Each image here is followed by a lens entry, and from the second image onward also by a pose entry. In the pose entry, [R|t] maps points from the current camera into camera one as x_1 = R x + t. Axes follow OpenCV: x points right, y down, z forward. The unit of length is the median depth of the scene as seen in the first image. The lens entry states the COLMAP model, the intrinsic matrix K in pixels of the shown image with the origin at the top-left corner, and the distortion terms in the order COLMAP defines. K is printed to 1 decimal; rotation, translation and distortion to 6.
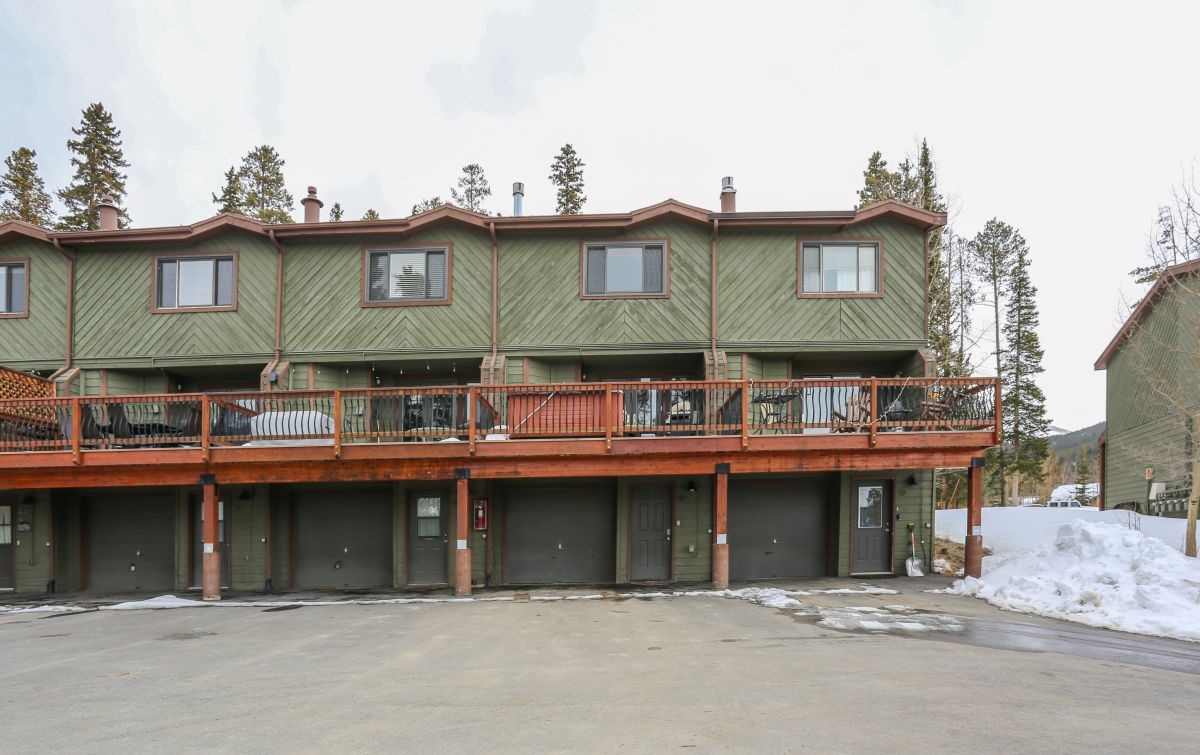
lens RADIAL K [[713.1, 0, 686.8], [0, 713.1, 455.1], [0, 0, 1]] dist [-0.051018, 0.028235]
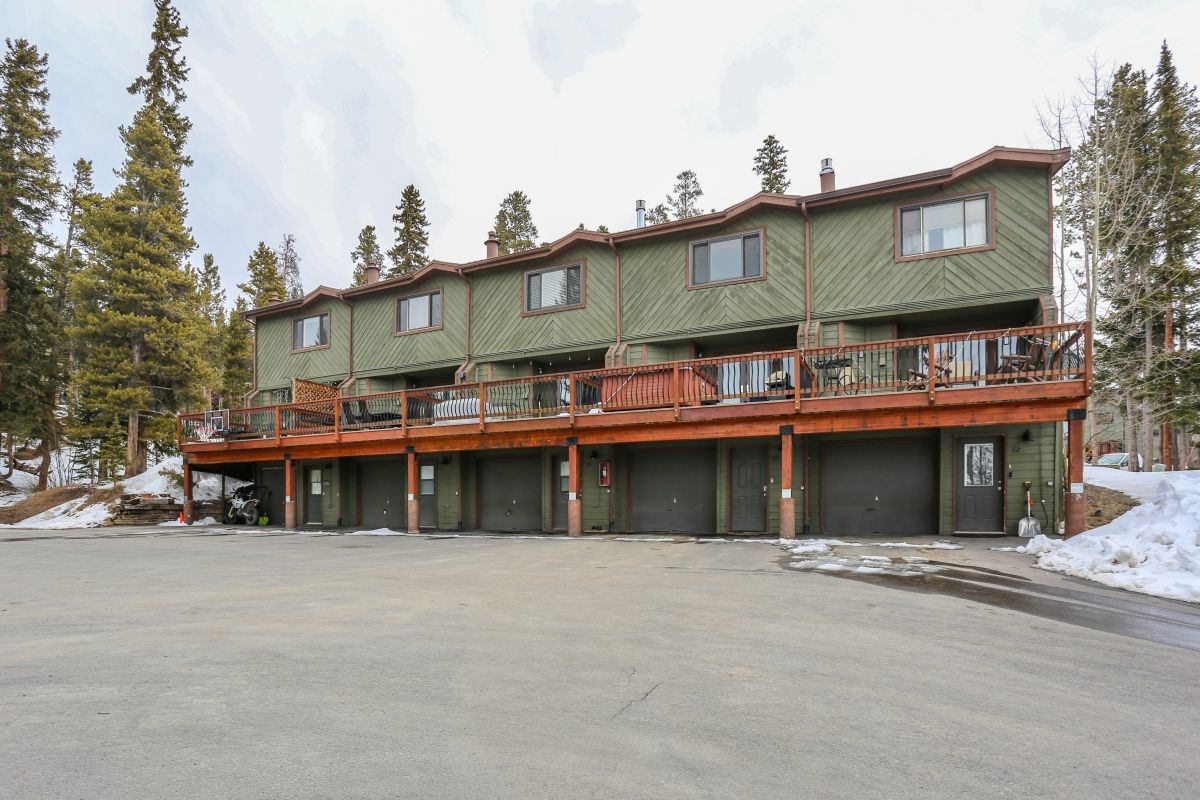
lens RADIAL K [[651.4, 0, 600.0], [0, 651.4, 400.0], [0, 0, 1]] dist [-0.016320, 0.000978]
pose [[0.902553, -0.052884, -0.427319, 0.173824], [0.037018, 0.998285, -0.045358, 0.005695], [0.428985, 0.025119, 0.902962, -0.032445]]
